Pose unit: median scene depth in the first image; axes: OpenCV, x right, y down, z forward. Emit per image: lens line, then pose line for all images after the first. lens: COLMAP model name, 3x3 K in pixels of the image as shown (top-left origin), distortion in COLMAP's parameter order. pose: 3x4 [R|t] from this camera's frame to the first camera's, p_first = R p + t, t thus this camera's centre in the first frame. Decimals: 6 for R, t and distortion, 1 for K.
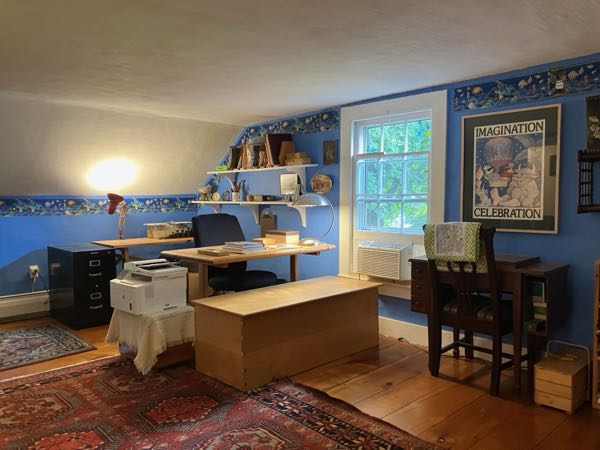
lens RADIAL K [[484.5, 0, 323.6], [0, 484.5, 224.8], [0, 0, 1]] dist [0.004810, 0.001904]
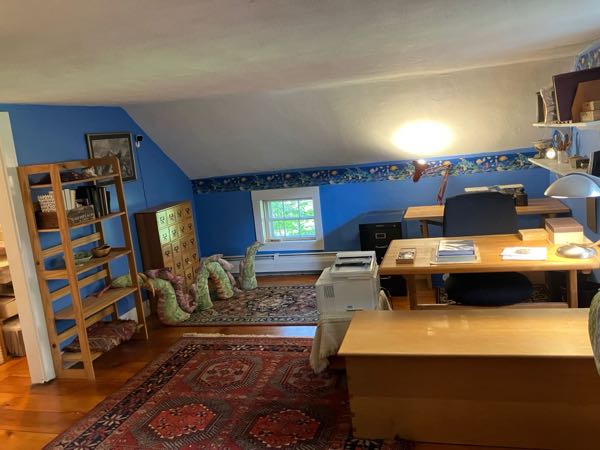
lens RADIAL K [[502.3, 0, 315.6], [0, 502.3, 211.3], [0, 0, 1]] dist [0.007042, -0.003790]
pose [[0.512796, 0.086028, -0.854189, 0.327994], [0.043687, 0.991063, 0.126040, -0.102409], [0.857398, -0.101949, 0.504455, 0.337703]]
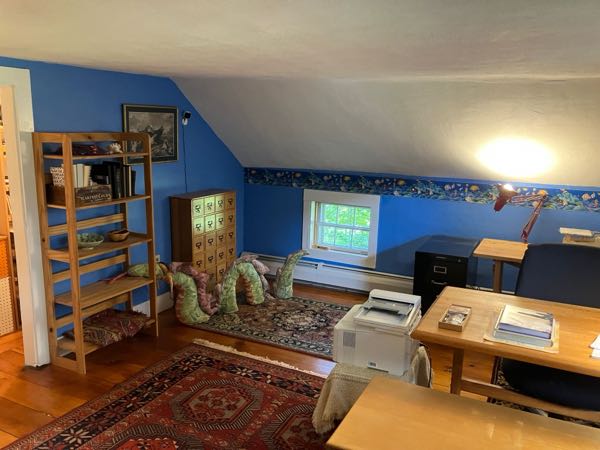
lens RADIAL K [[496.8, 0, 300.0], [0, 496.8, 225.0], [0, 0, 1]] dist [0.005063, -0.012549]
pose [[0.313770, 0.199764, -0.928247, 0.217927], [-0.085688, 0.979586, 0.181848, -0.122111], [0.945625, 0.022482, 0.324482, 0.461792]]
